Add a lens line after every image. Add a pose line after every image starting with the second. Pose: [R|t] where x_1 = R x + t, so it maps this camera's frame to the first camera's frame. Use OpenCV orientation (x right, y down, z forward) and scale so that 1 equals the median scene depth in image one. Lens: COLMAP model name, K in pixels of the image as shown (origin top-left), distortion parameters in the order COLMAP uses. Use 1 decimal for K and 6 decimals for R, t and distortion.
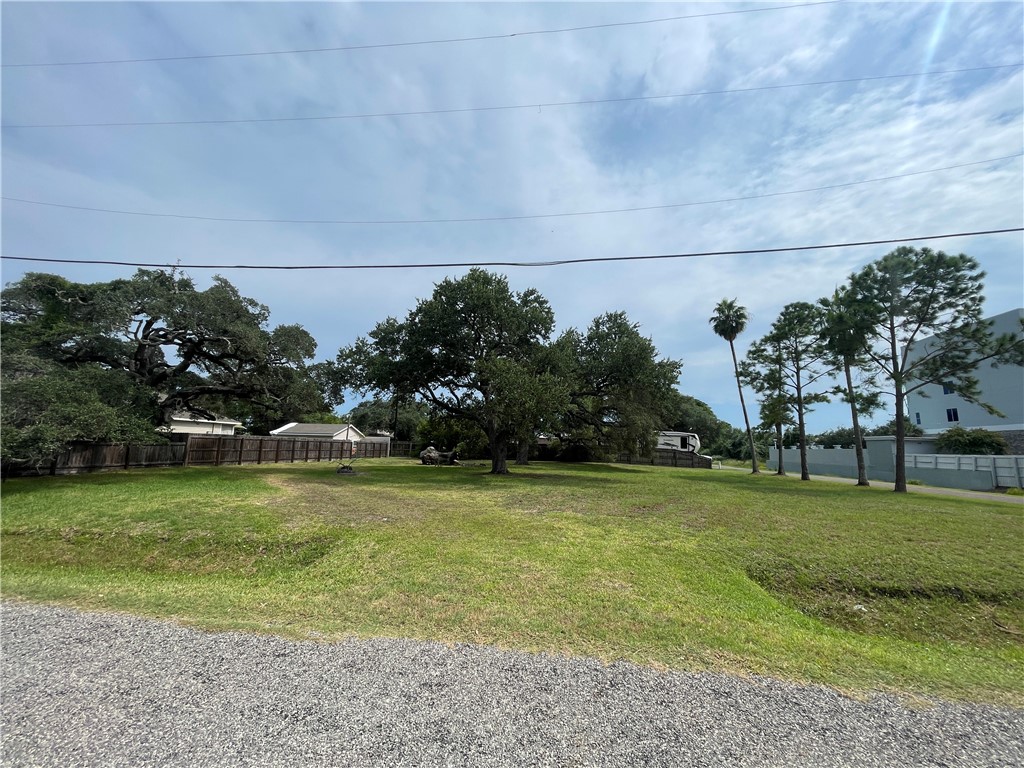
lens RADIAL K [[409.3, 0, 513.9], [0, 409.3, 387.2], [0, 0, 1]] dist [-0.001558, -0.000696]
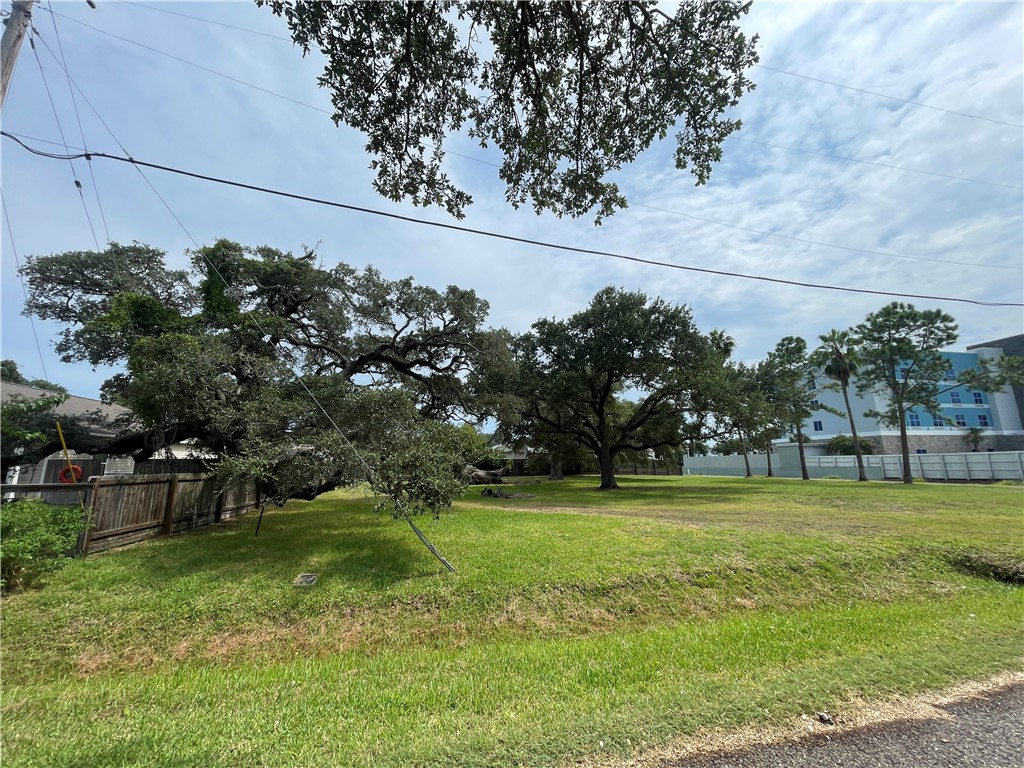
lens RADIAL K [[409.3, 0, 508.9], [0, 409.3, 382.1], [0, 0, 1]] dist [-0.001558, -0.000696]
pose [[0.948160, 0.024293, 0.316863, -0.303274], [-0.009370, 0.998778, -0.048534, 0.000358], [-0.317655, 0.043049, 0.947229, 0.056590]]
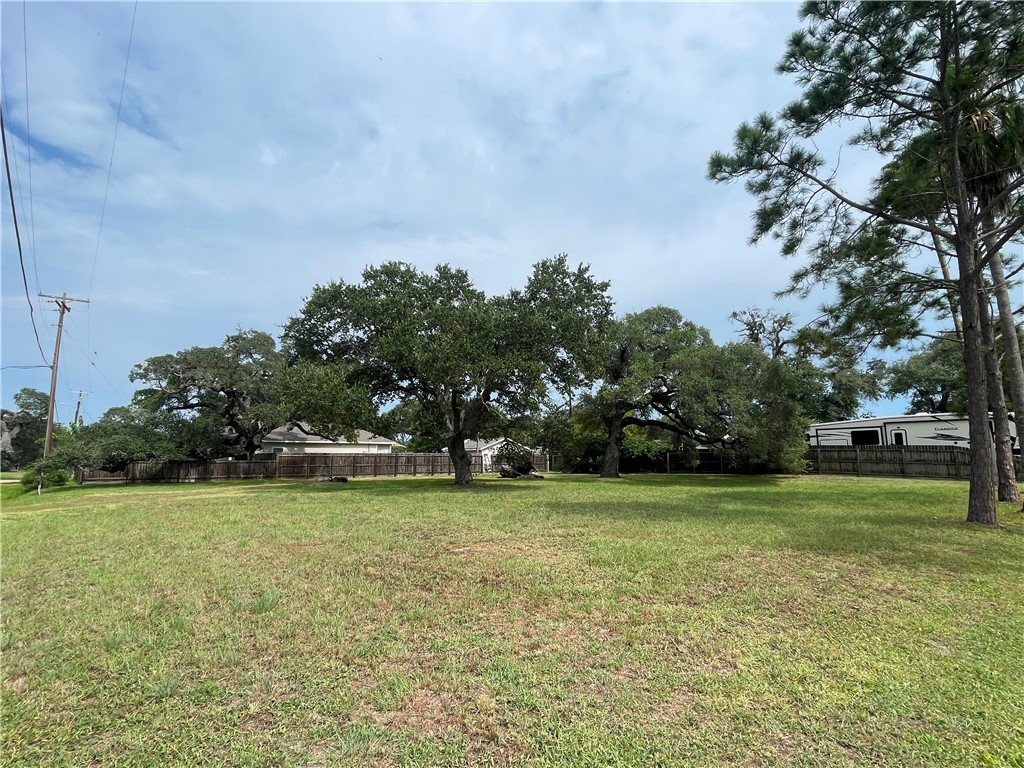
lens RADIAL K [[516.4, 0, 508.1], [0, 516.4, 382.4], [0, 0, 1]] dist [0.003810, 0.000459]
pose [[0.735340, -0.133391, -0.664442, 0.385761], [0.124819, 0.990323, -0.060676, 0.038692], [0.666105, -0.038317, 0.744873, 0.131359]]
